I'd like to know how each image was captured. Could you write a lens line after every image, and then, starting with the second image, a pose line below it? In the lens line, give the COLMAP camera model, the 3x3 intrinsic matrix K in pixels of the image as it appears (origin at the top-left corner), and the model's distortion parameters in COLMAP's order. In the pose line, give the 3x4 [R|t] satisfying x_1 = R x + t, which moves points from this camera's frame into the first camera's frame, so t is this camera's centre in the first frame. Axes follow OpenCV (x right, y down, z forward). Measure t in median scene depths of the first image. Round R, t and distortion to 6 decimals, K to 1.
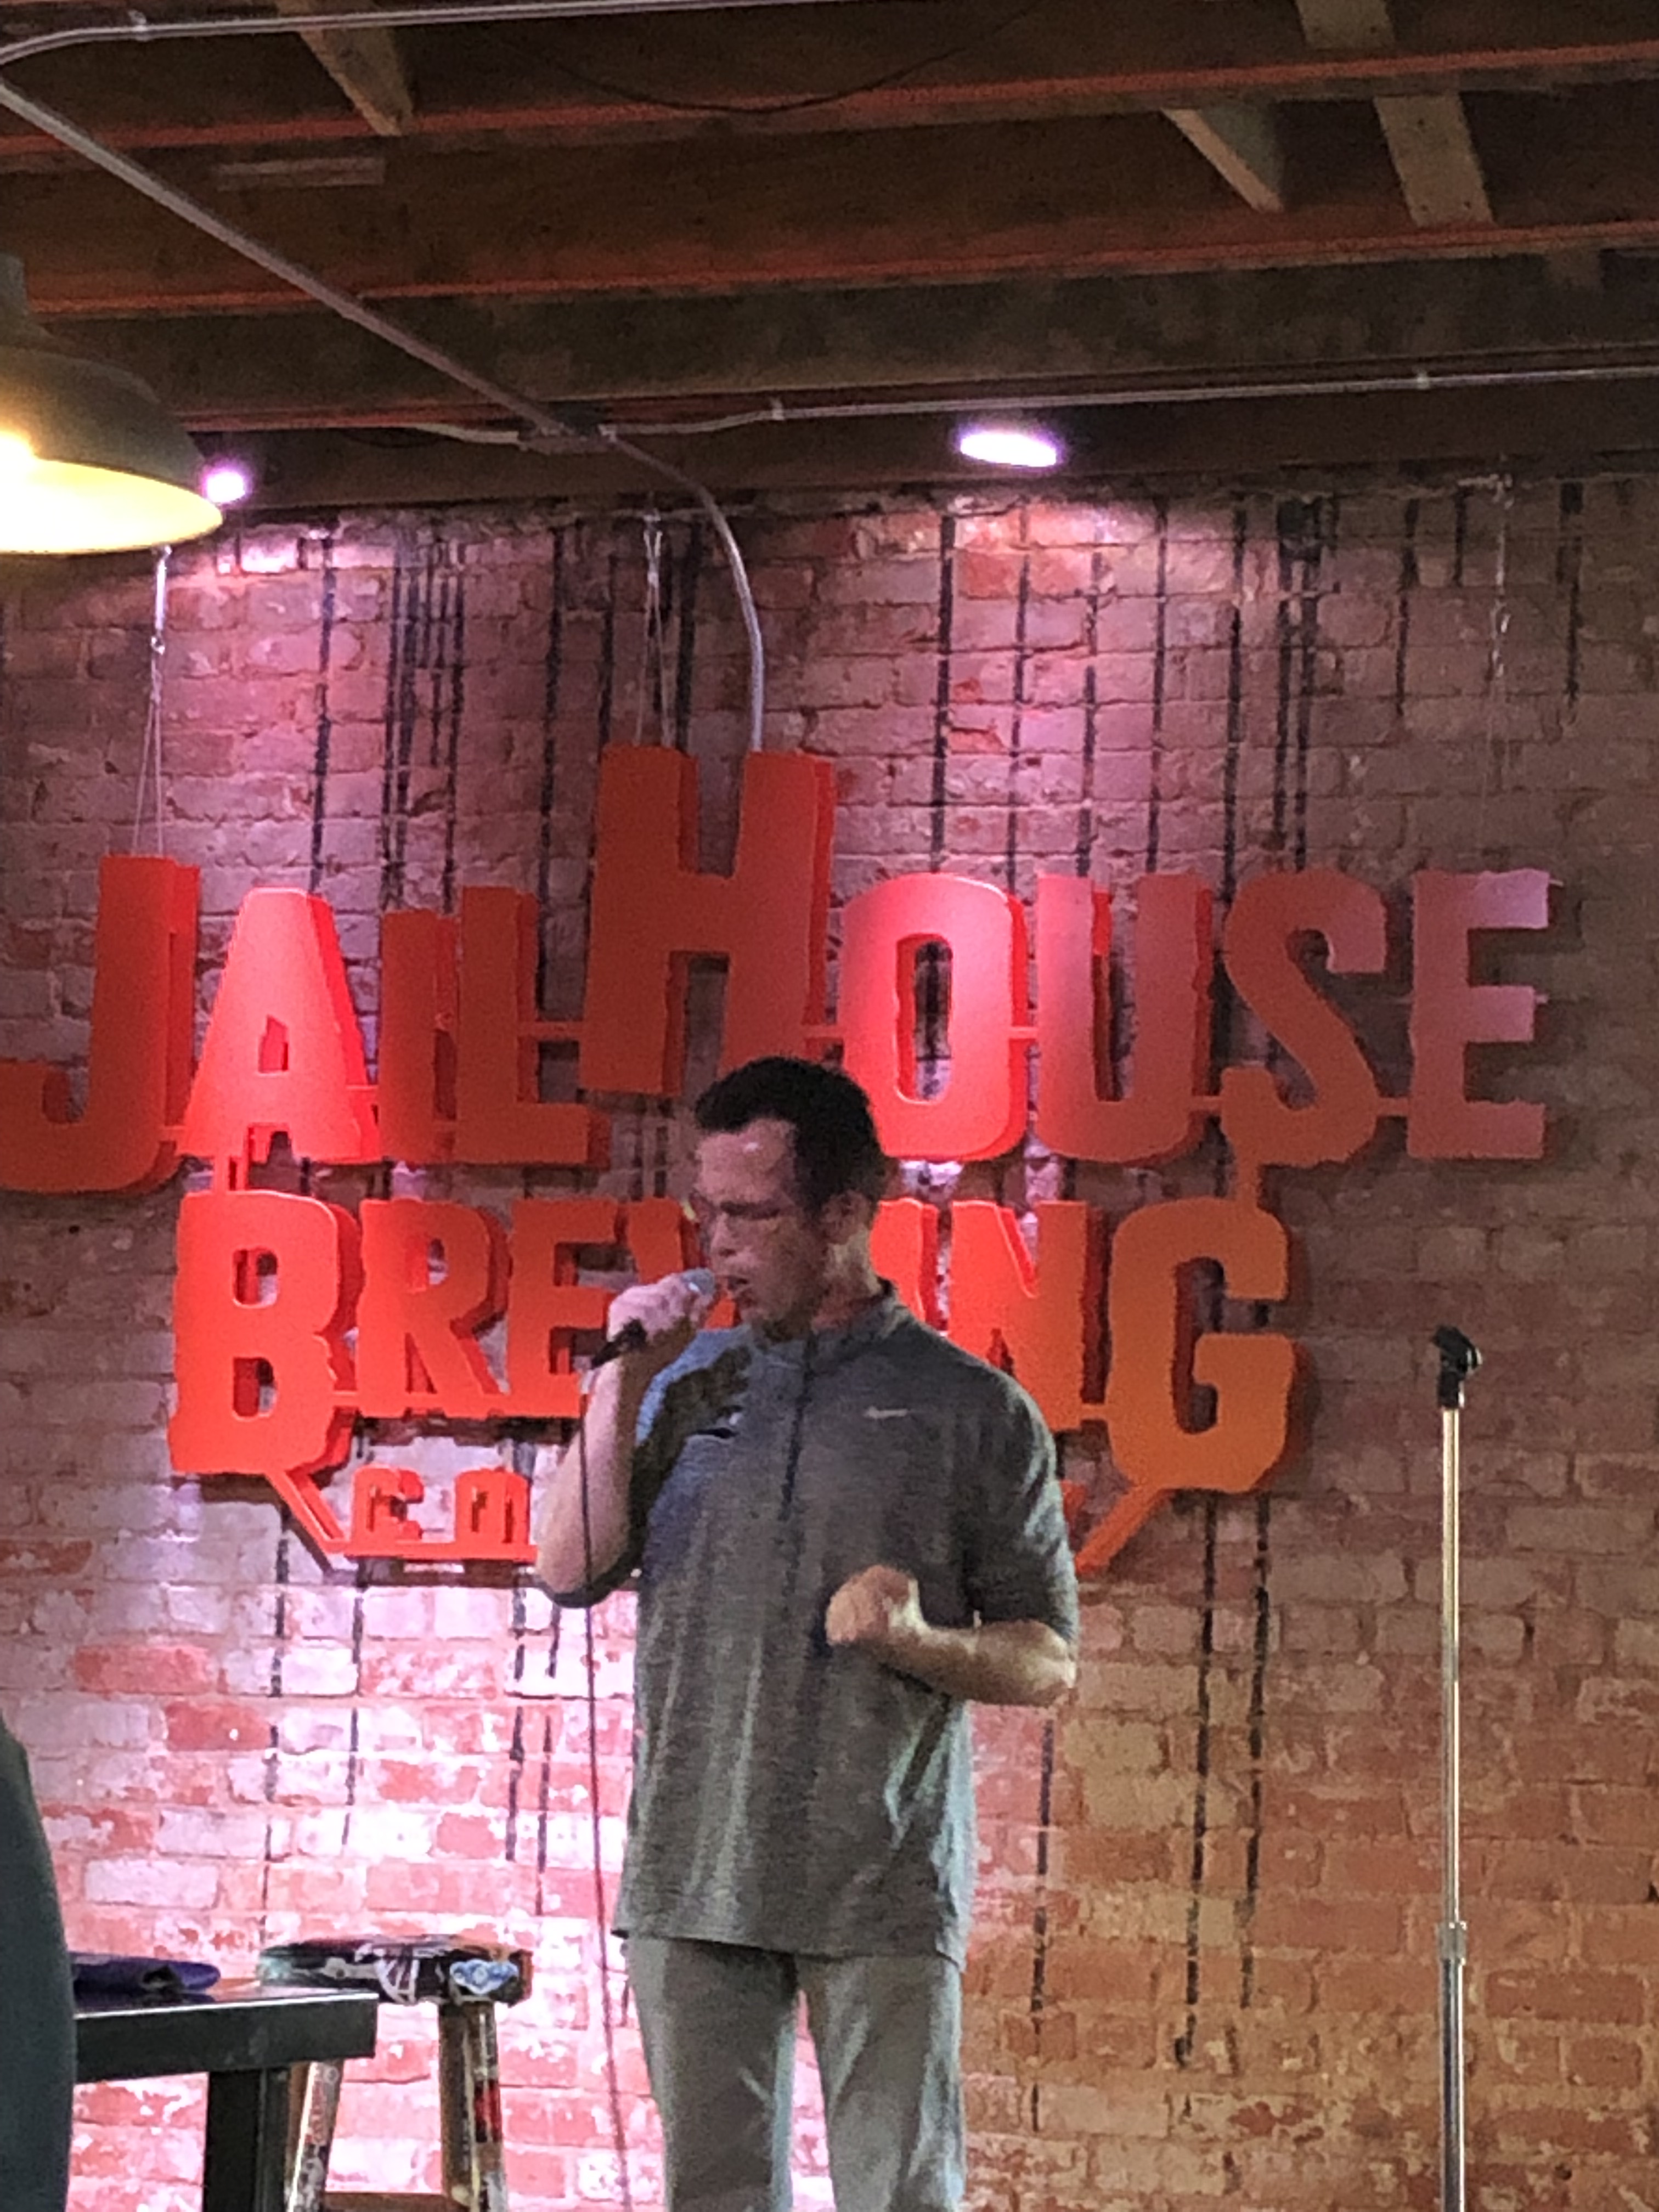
lens RADIAL K [[6177.3, 0, 773.8], [0, 6177.3, 1114.1], [0, 0, 1]] dist [0.261102, 0.000000]
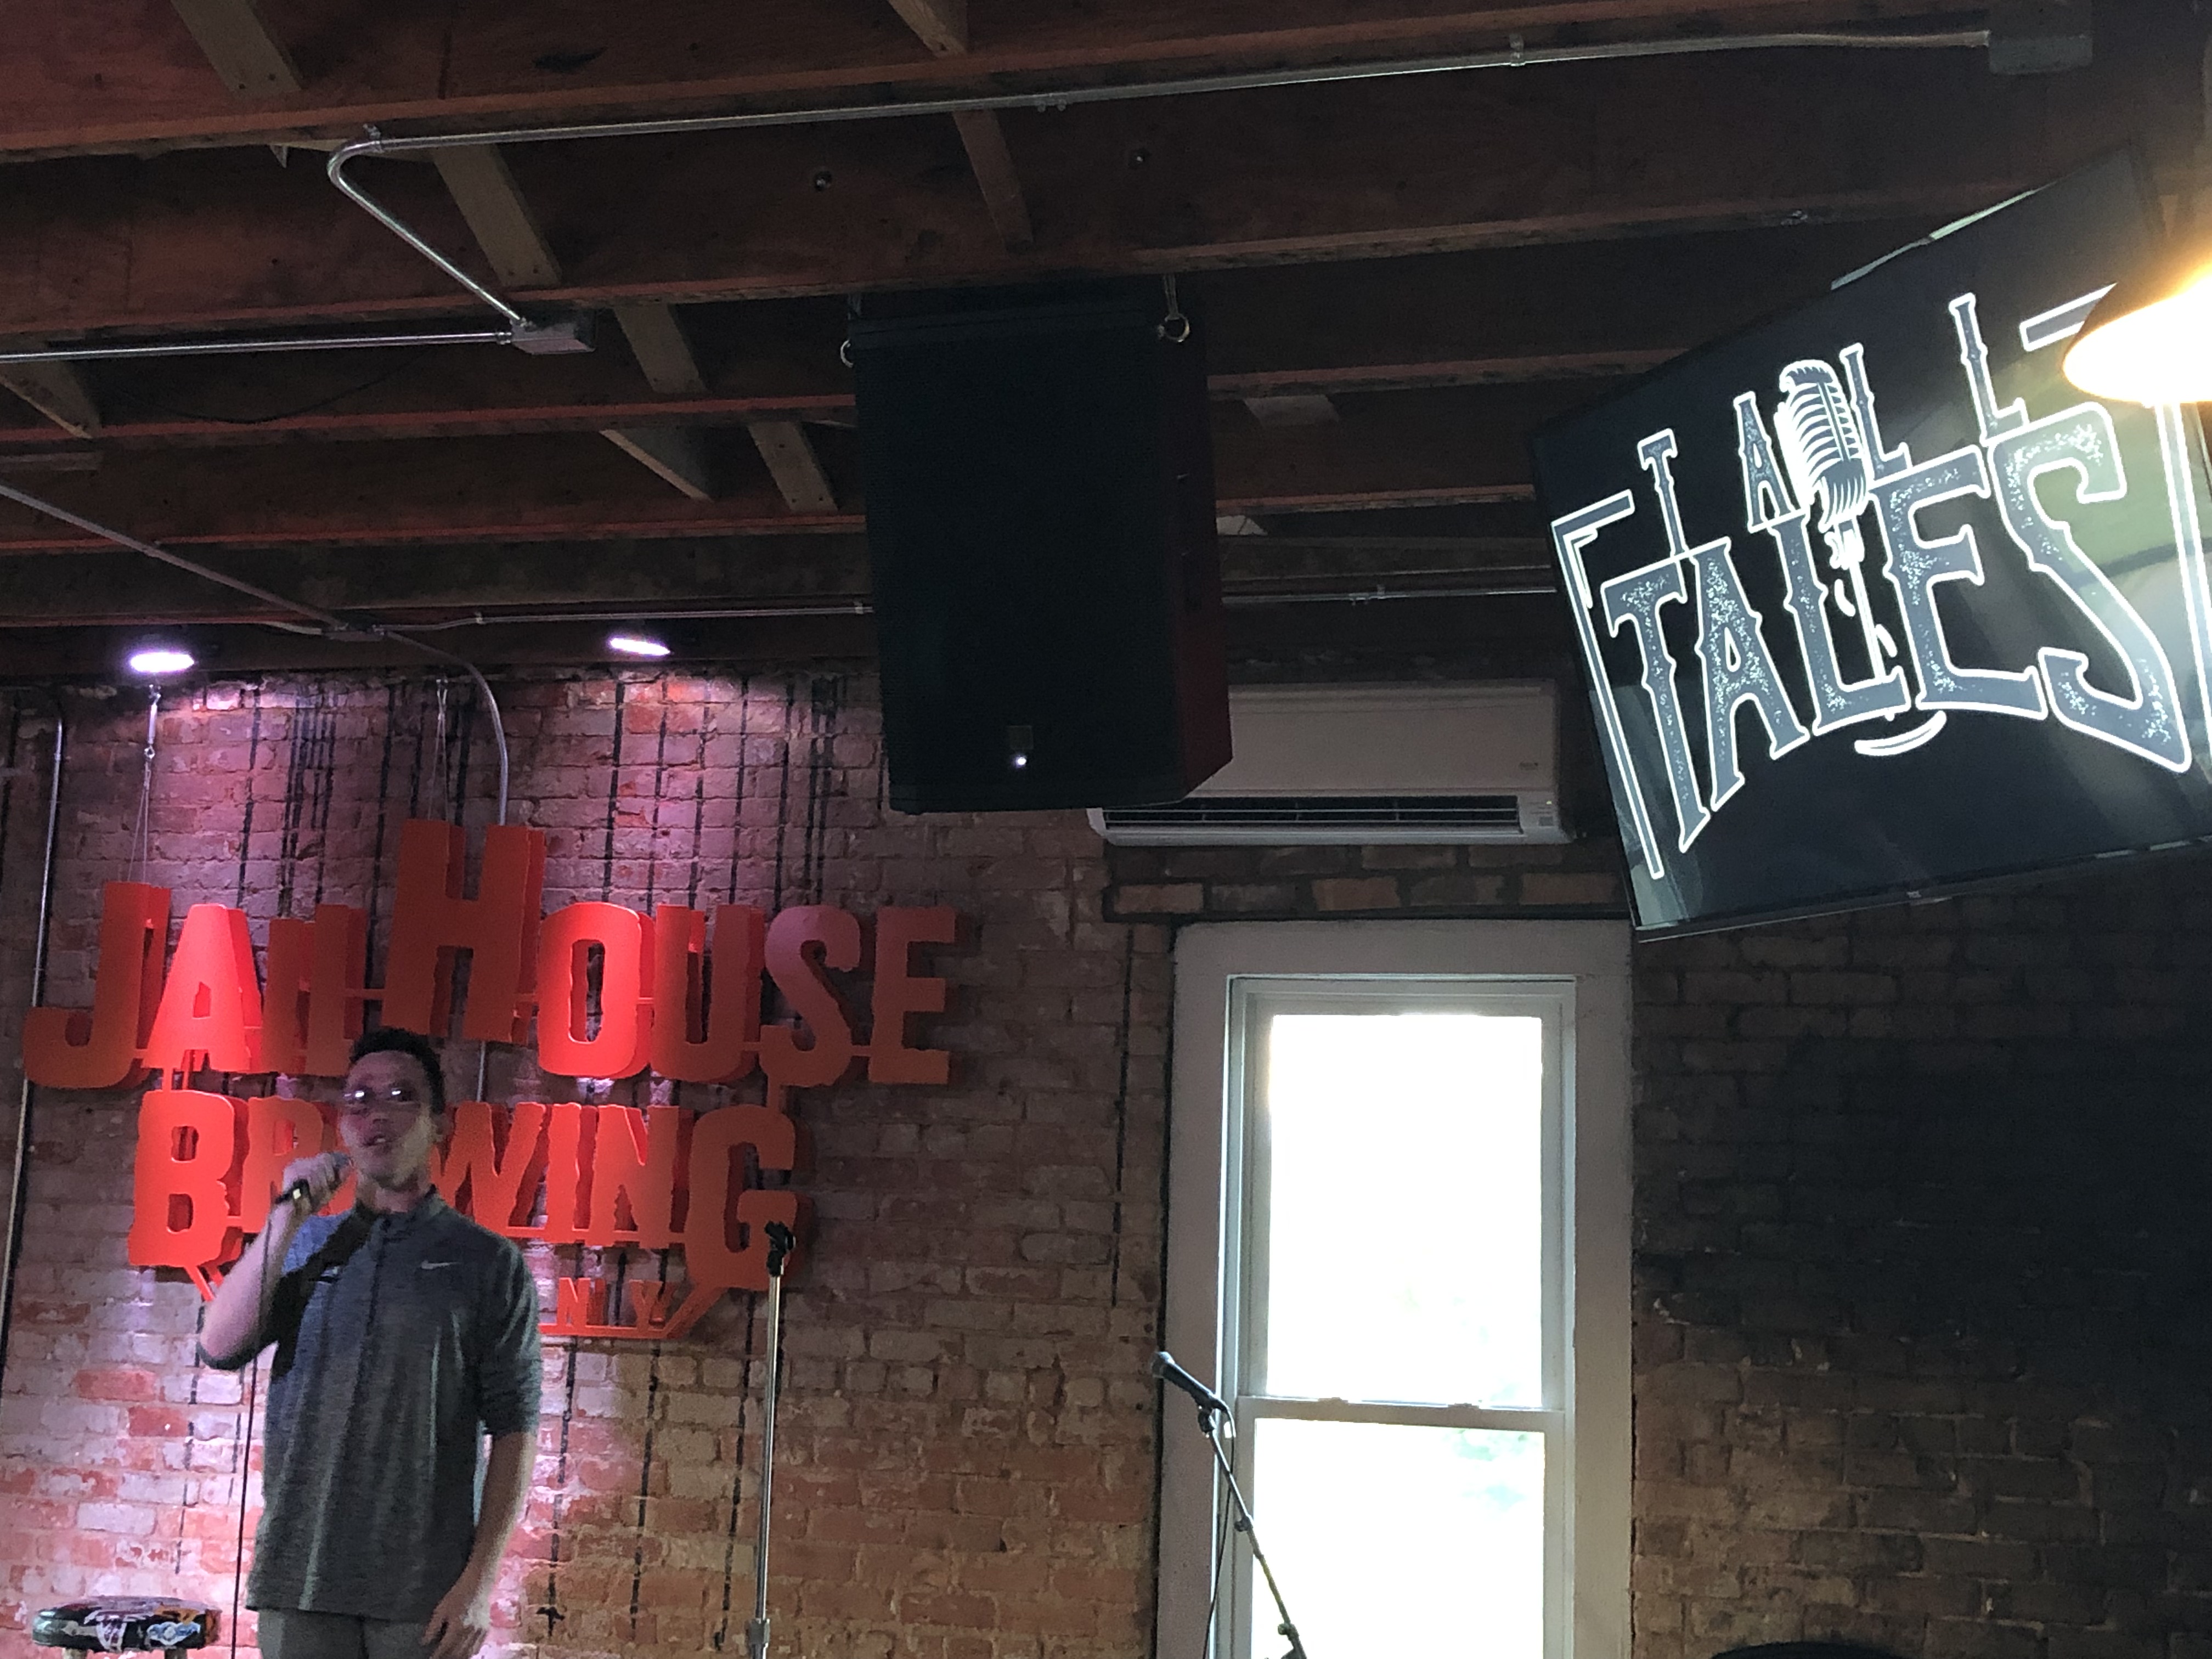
lens RADIAL K [[3033.2, 0, 1124.5], [0, 3033.2, 827.1], [0, 0, 1]] dist [0.071612, 0.000000]
pose [[0.999173, 0.013122, 0.038479, 0.130853], [-0.011521, 0.999070, -0.041546, -0.026328], [-0.038988, 0.041069, 0.998395, 0.190587]]
